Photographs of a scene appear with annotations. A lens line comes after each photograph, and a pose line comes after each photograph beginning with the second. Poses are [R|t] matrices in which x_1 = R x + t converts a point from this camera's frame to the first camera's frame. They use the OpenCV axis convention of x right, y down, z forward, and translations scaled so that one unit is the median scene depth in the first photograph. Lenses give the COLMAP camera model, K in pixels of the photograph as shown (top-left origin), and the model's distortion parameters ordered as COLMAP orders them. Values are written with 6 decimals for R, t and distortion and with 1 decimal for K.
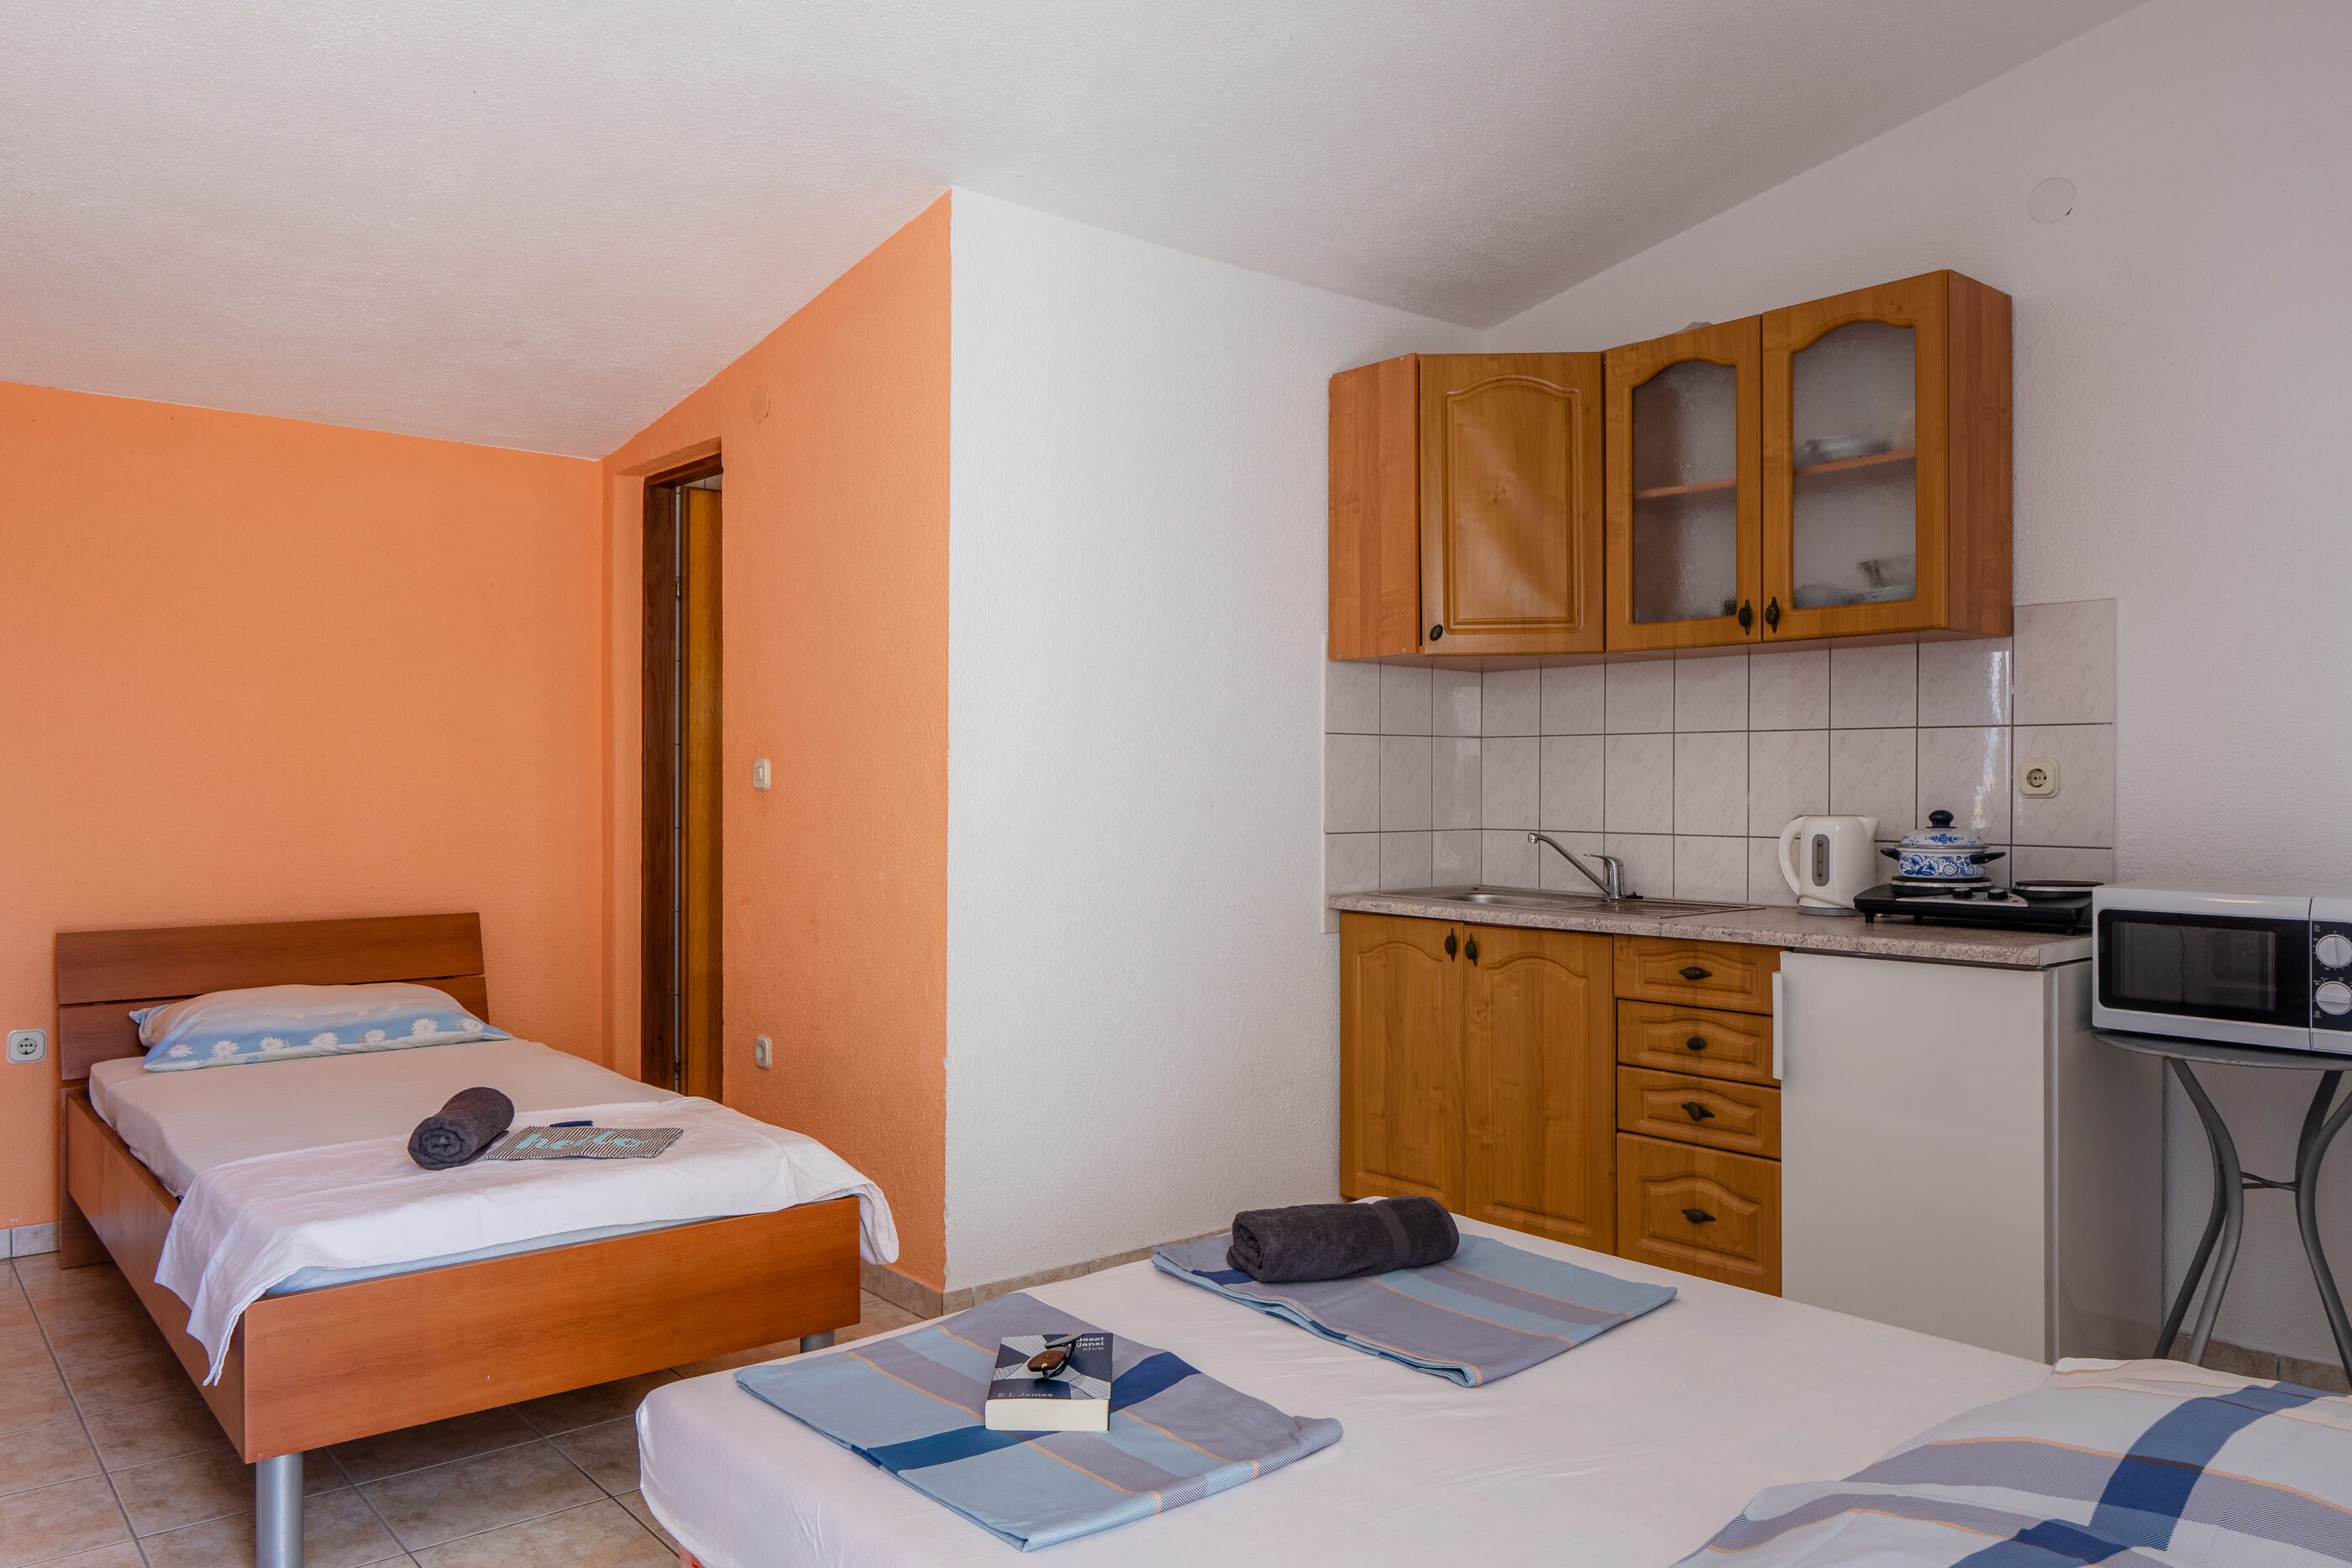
lens RADIAL K [[1661.2, 0, 1175.6], [0, 1661.2, 784.0], [0, 0, 1]] dist [0.002628, -0.007159]
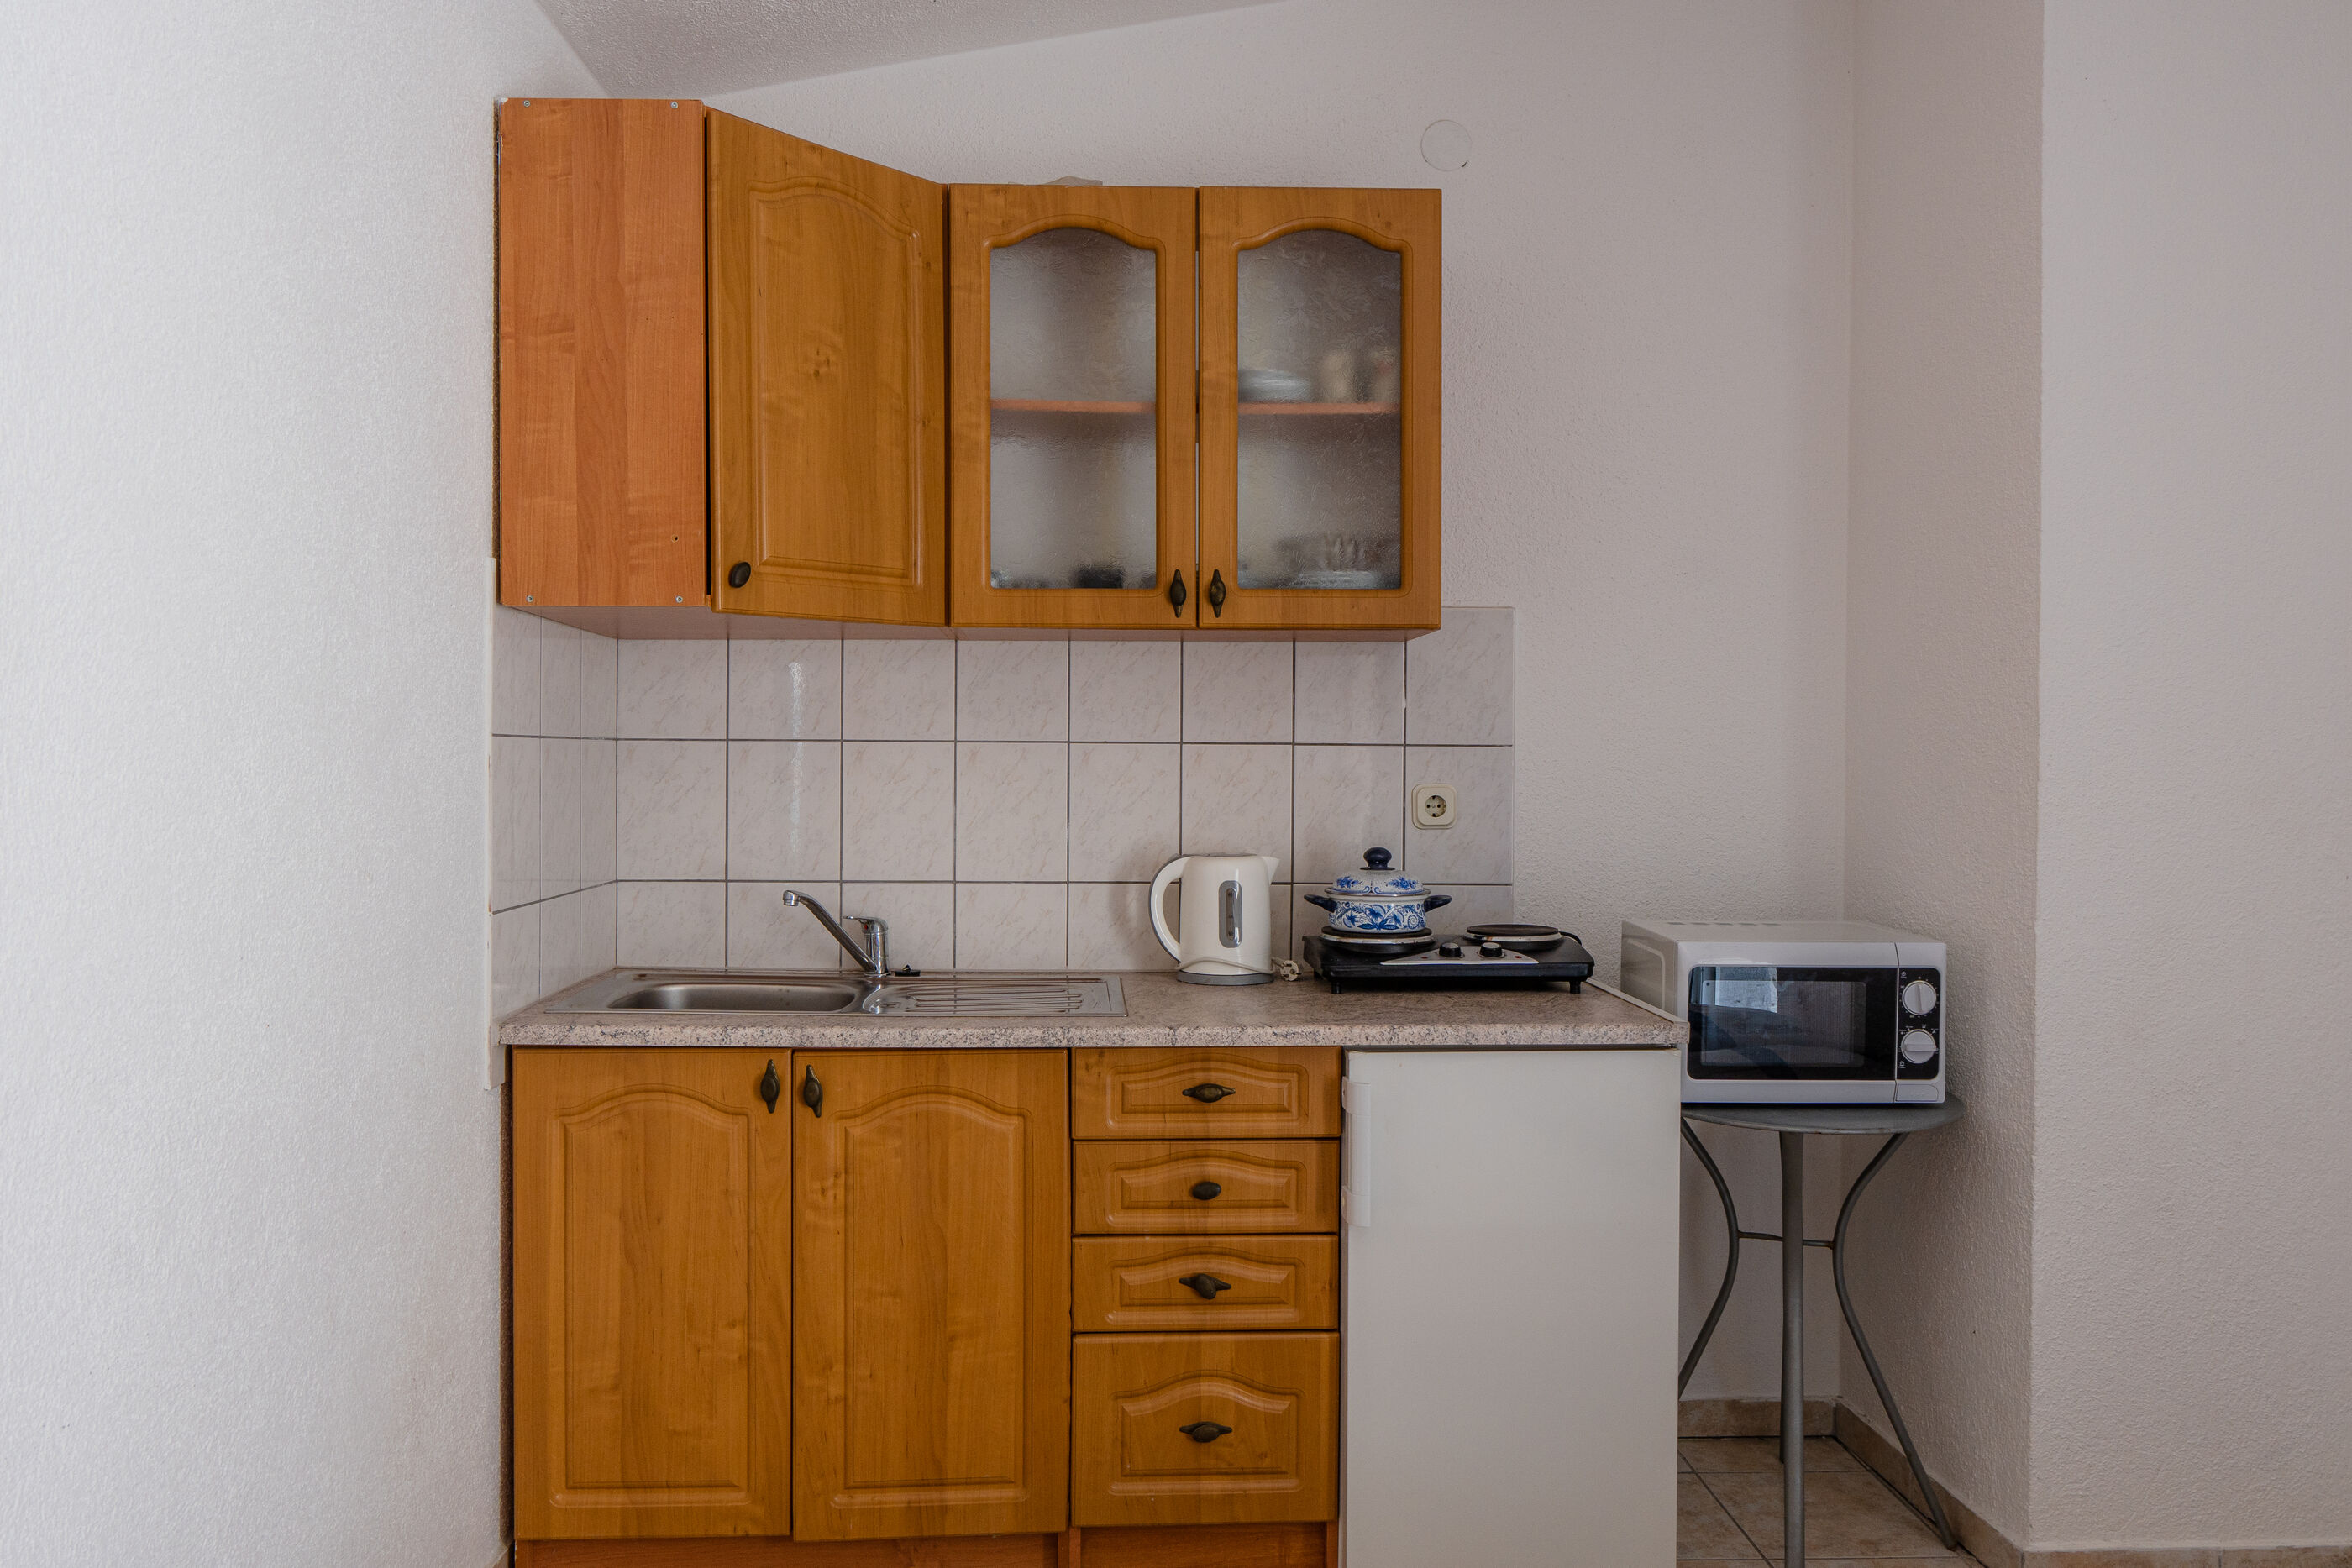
lens RADIAL K [[1661.2, 0, 1151.3], [0, 1661.2, 772.6], [0, 0, 1]] dist [0.002628, -0.007159]
pose [[0.622093, -0.005004, 0.782927, -0.232877], [-0.003406, 0.999953, 0.009097, -0.026093], [-0.782936, -0.008326, 0.622047, 0.525391]]
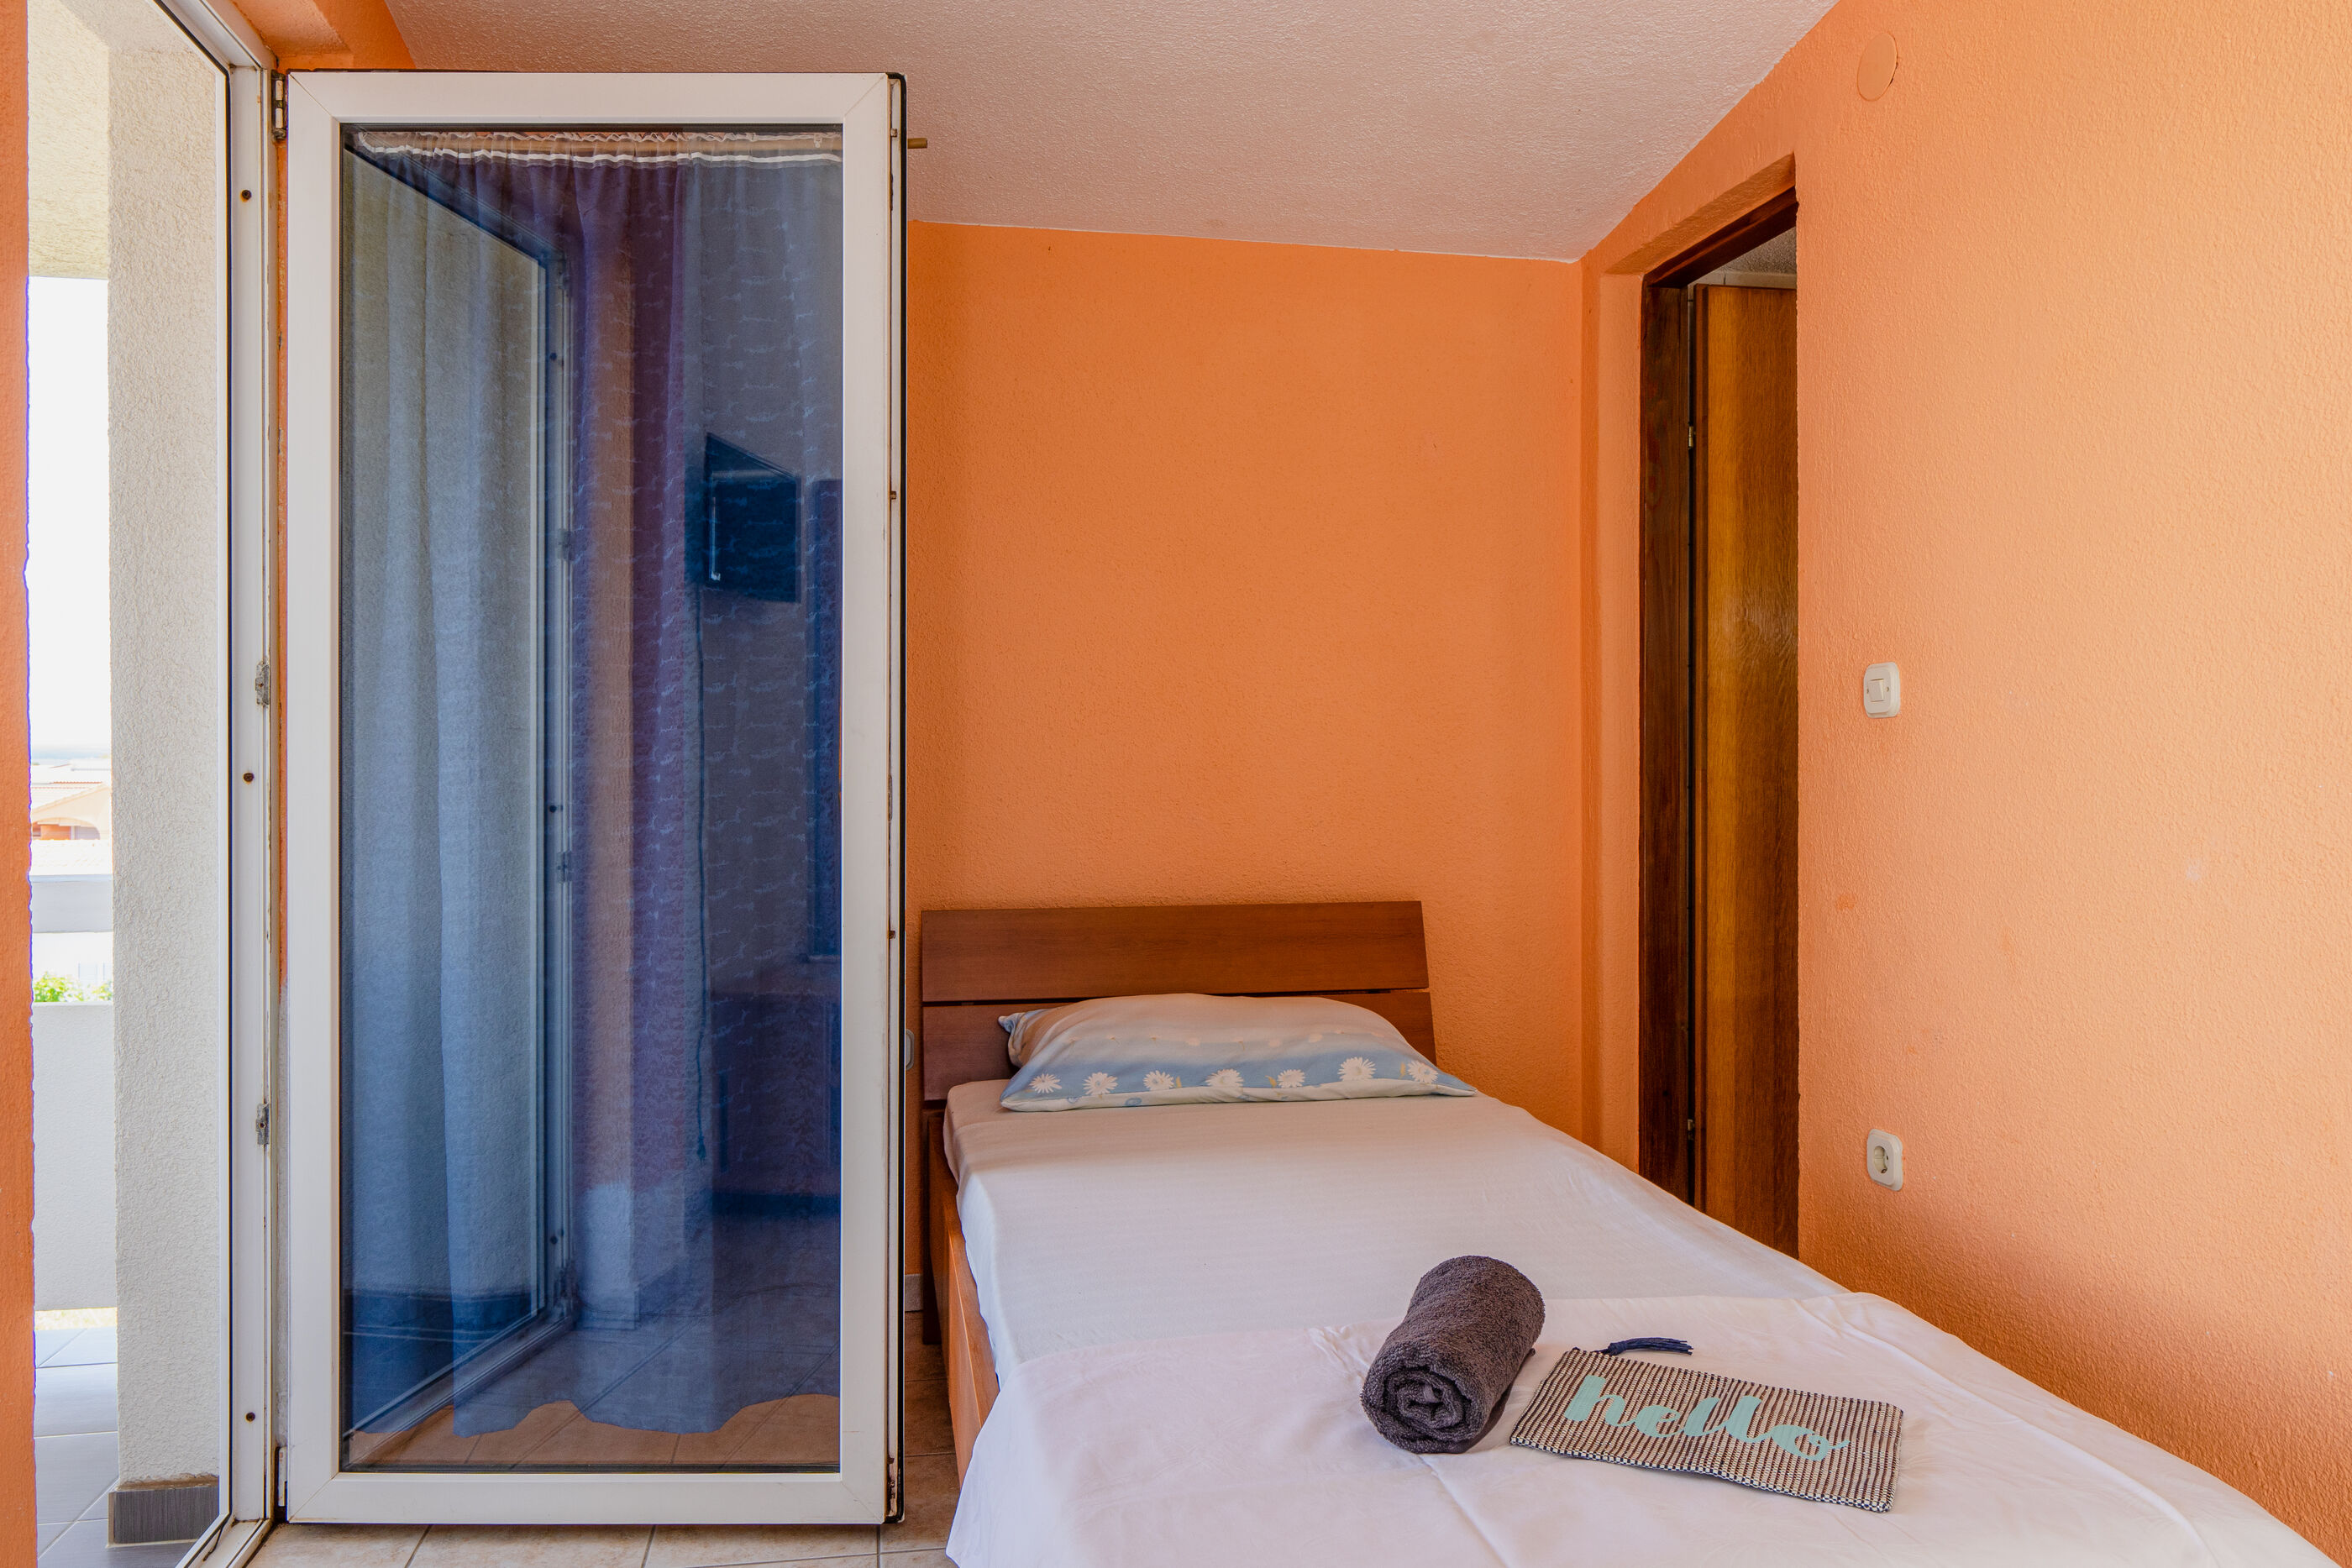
lens RADIAL K [[1661.2, 0, 1156.2], [0, 1661.2, 762.0], [0, 0, 1]] dist [0.002628, -0.007159]
pose [[0.865971, -0.001611, -0.500091, -0.188452], [0.001212, 0.999999, -0.001124, 0.021394], [0.500092, 0.000367, 0.865972, 0.381506]]
